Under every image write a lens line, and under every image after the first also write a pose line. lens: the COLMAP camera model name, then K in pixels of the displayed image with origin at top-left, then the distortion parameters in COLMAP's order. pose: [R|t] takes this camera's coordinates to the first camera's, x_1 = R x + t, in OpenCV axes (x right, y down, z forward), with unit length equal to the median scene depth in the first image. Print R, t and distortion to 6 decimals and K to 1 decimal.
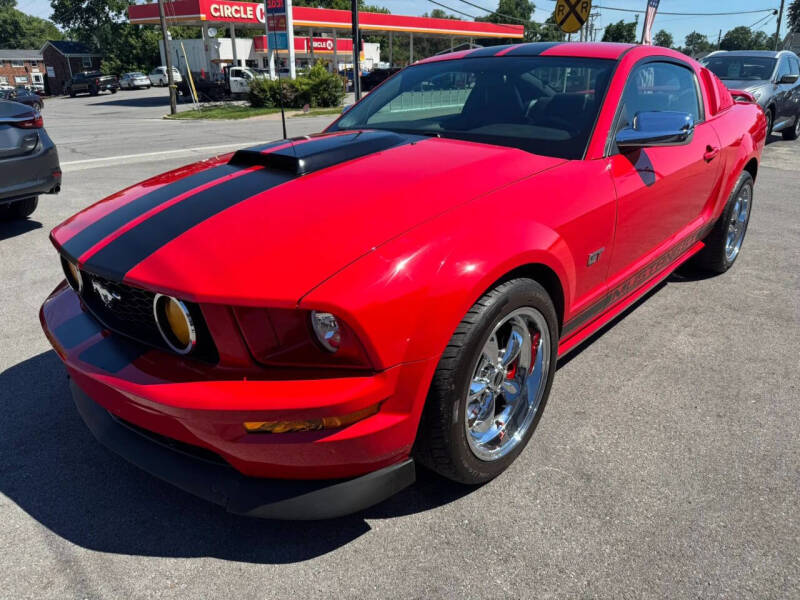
lens RADIAL K [[573.5, 0, 403.4], [0, 573.5, 304.6], [0, 0, 1]] dist [0.024179, -0.035199]
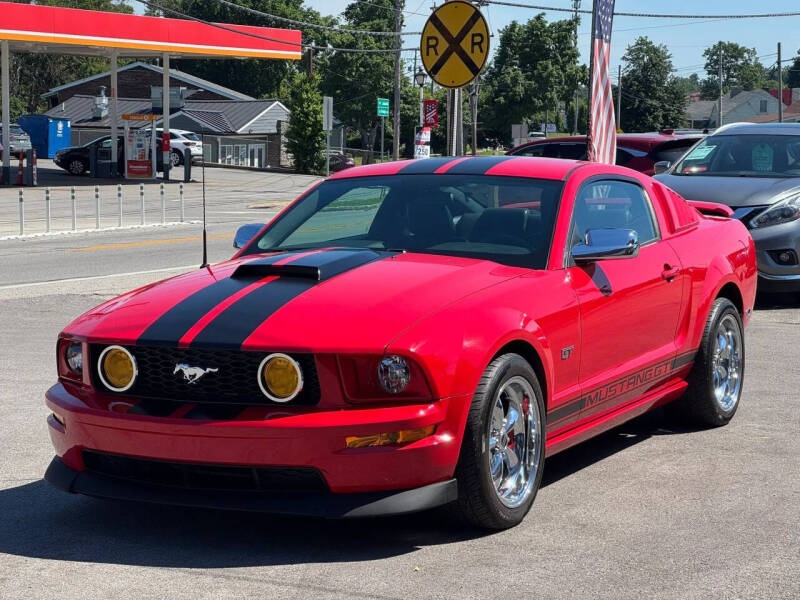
lens RADIAL K [[1270.5, 0, 399.2], [0, 1270.5, 297.3], [0, 0, 1]] dist [0.121052, 0.000000]
pose [[0.977097, -0.019464, 0.211901, -0.462517], [0.076498, 0.961366, -0.264432, 0.404459], [-0.198567, 0.274586, 0.940837, -1.179061]]
